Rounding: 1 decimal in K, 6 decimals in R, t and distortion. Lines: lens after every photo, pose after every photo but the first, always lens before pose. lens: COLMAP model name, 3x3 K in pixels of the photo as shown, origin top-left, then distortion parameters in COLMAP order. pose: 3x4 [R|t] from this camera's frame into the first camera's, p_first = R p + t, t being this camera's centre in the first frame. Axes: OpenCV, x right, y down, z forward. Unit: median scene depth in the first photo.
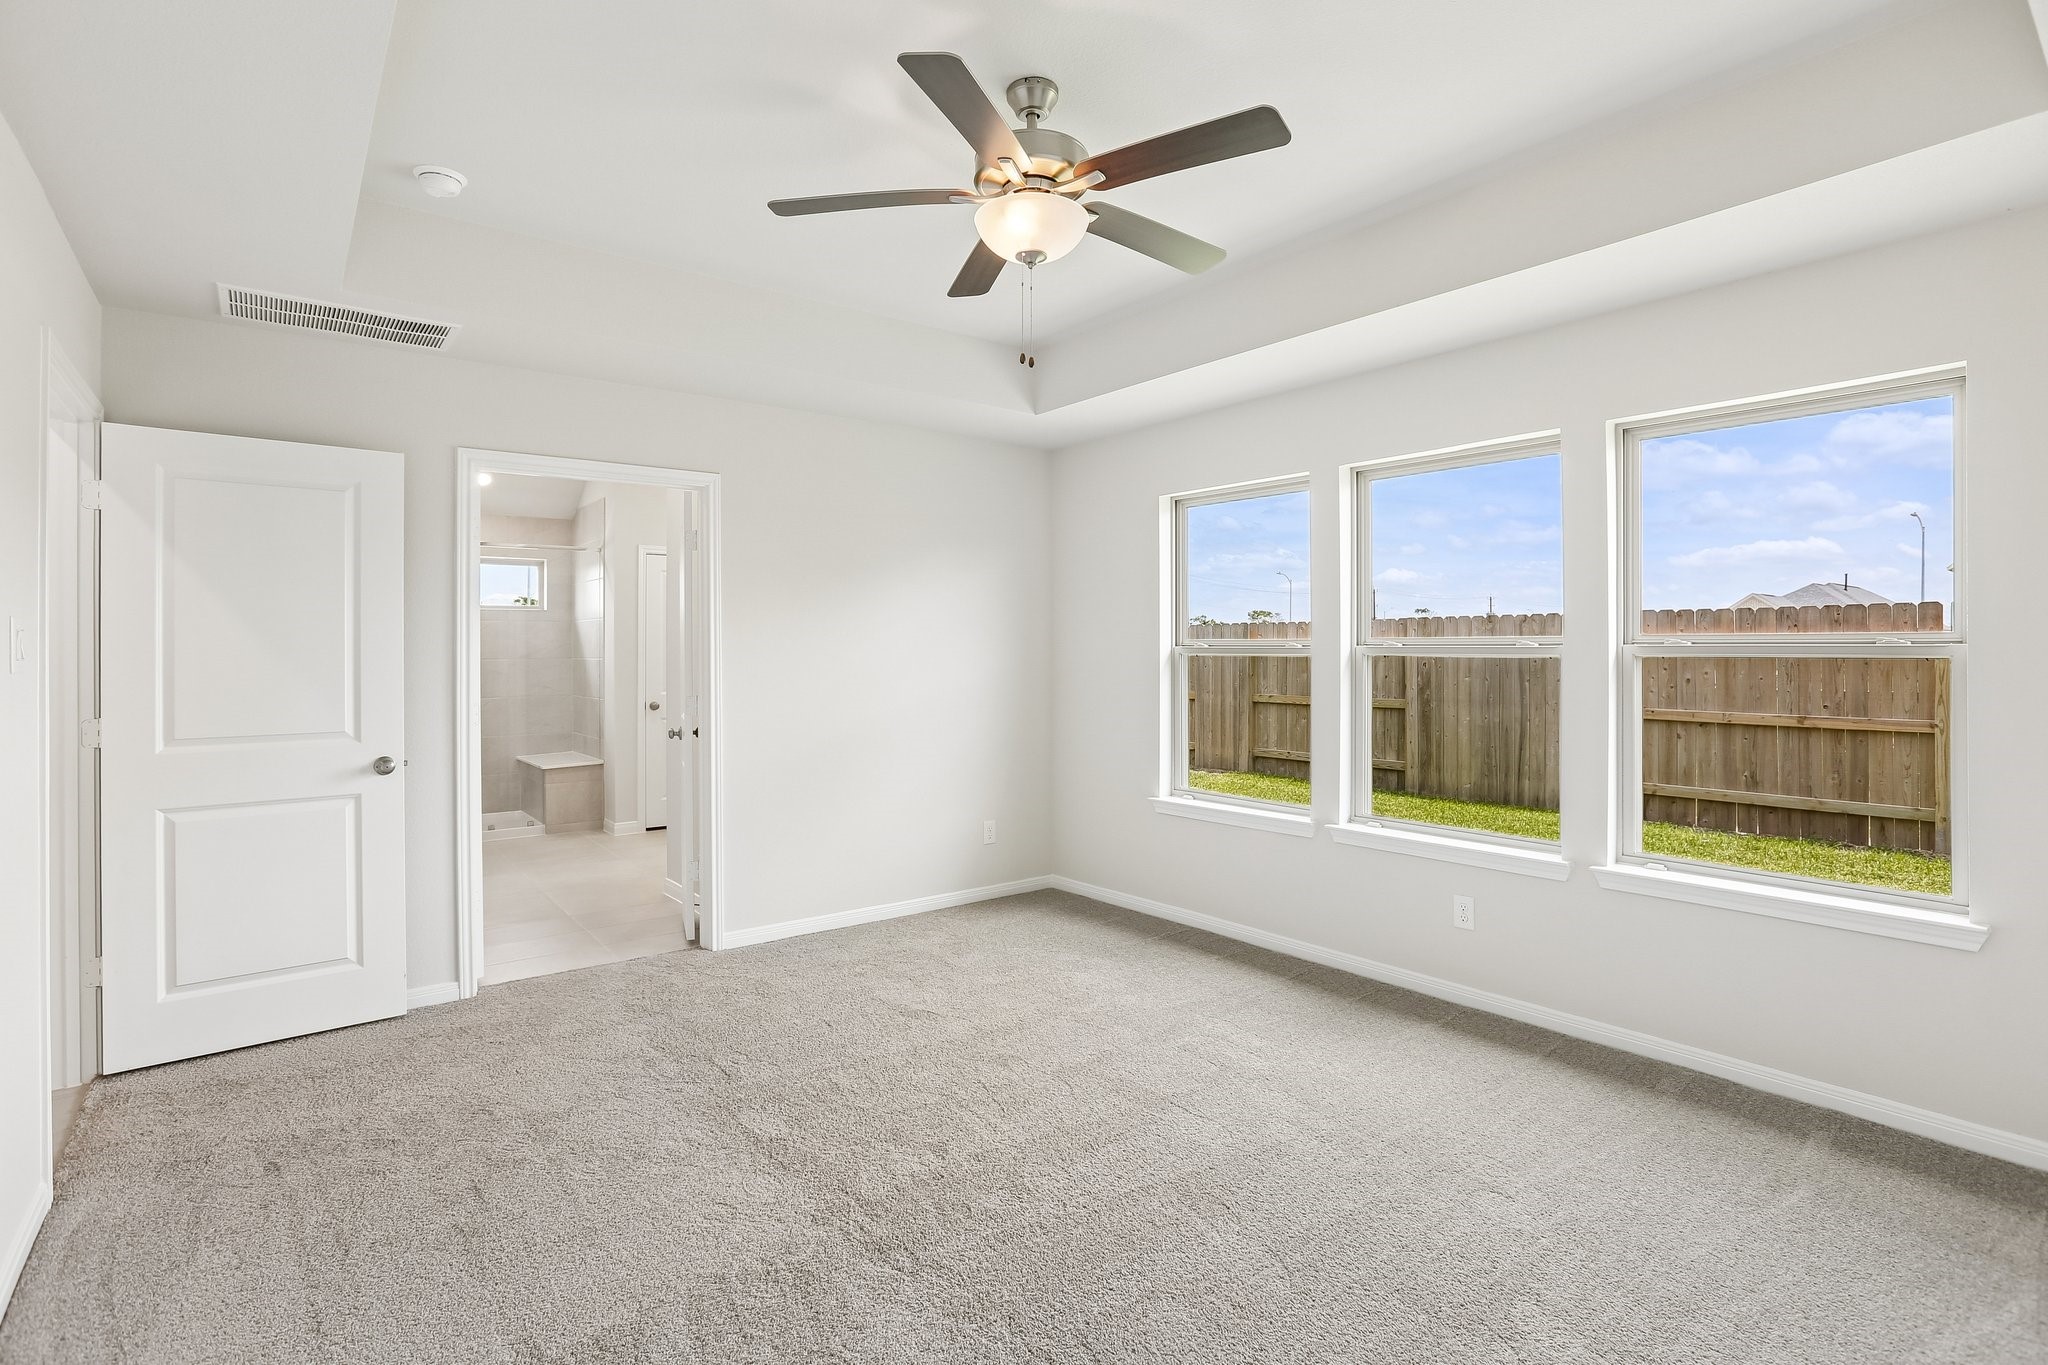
lens RADIAL K [[968.1, 0, 1019.9], [0, 968.1, 660.7], [0, 0, 1]] dist [-0.056235, 0.023394]
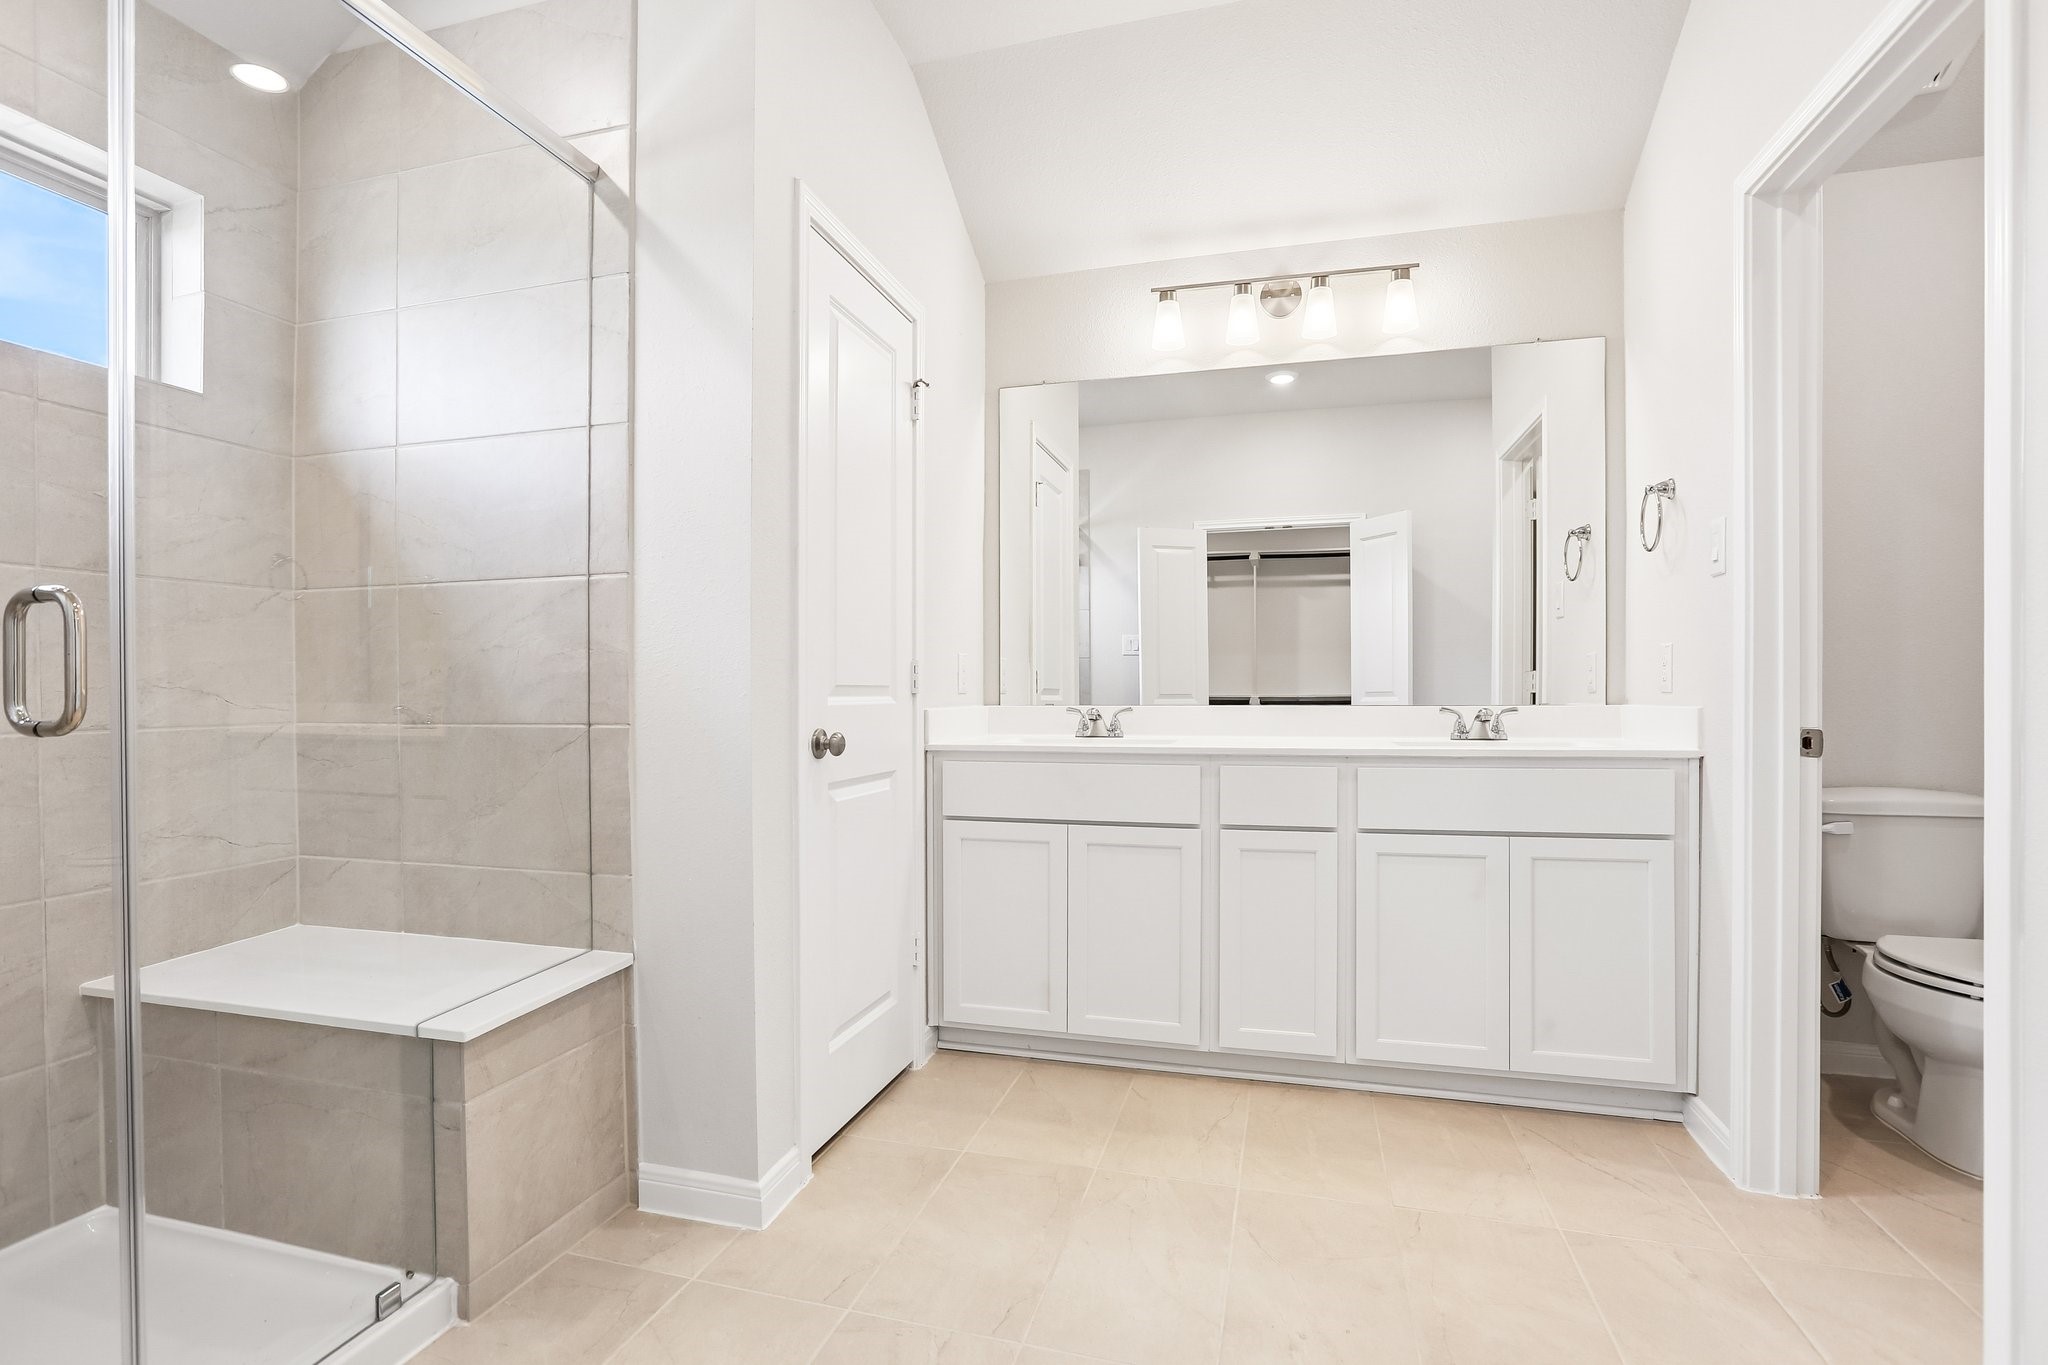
lens RADIAL K [[965.8, 0, 1020.9], [0, 965.8, 727.2], [0, 0, 1]] dist [-0.048561, 0.016804]
pose [[0.810394, -0.021596, 0.585487, -0.166748], [0.013317, 0.999741, 0.018442, 0.012265], [-0.585734, -0.007149, 0.810472, 0.239247]]
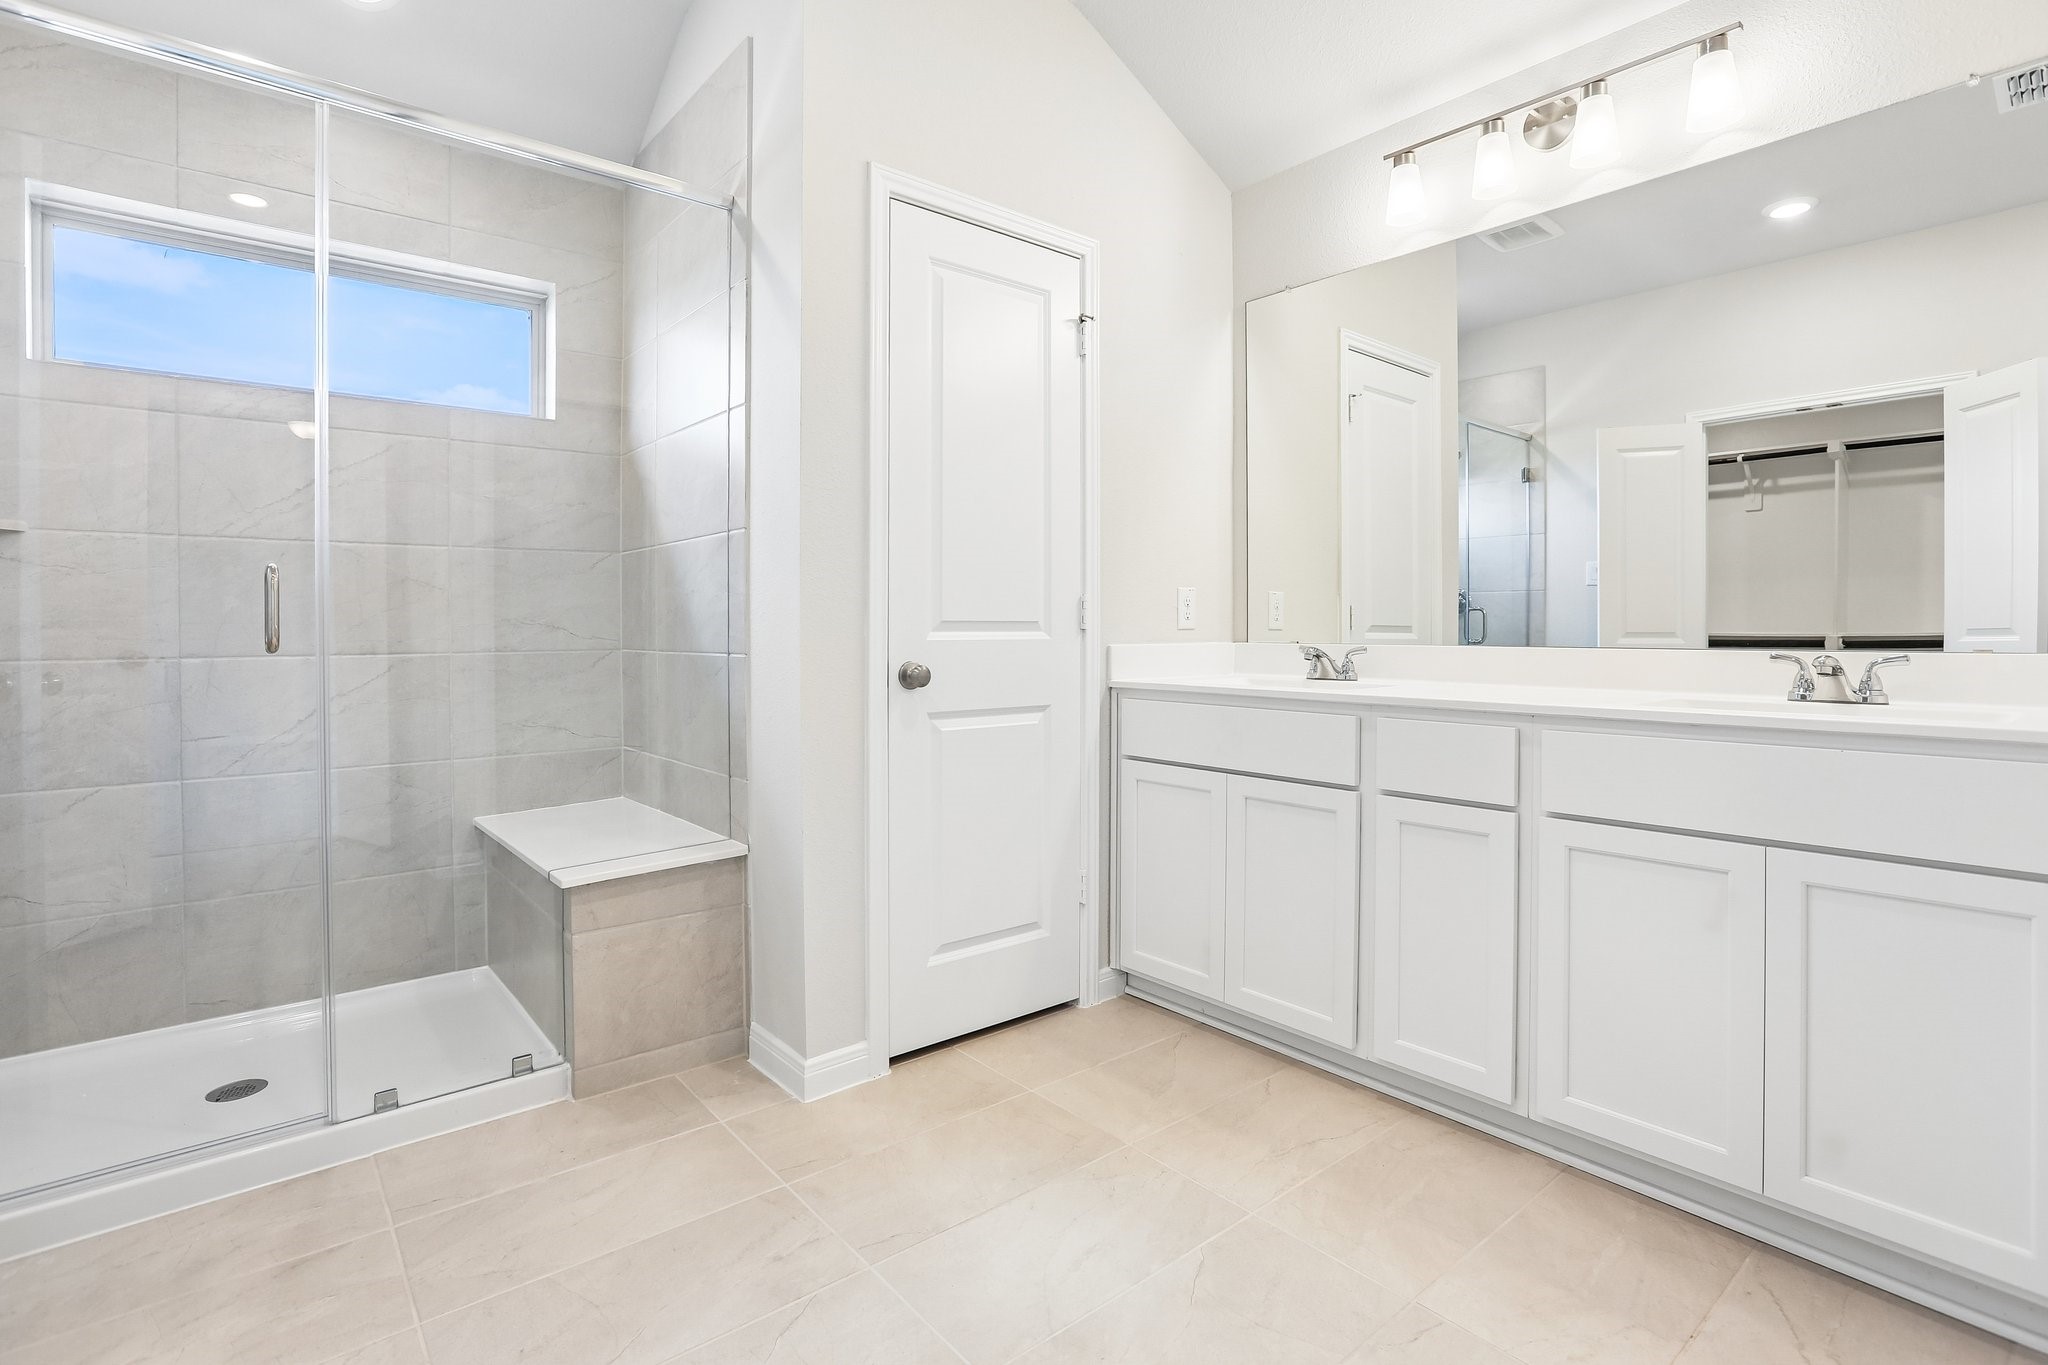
lens RADIAL K [[968.1, 0, 1019.9], [0, 968.1, 660.7], [0, 0, 1]] dist [-0.056235, 0.023394]
pose [[0.999547, 0.000936, 0.030079, -0.117245], [-0.001300, 0.999926, 0.012077, 0.012527], [-0.030065, -0.012111, 0.999475, 0.224426]]
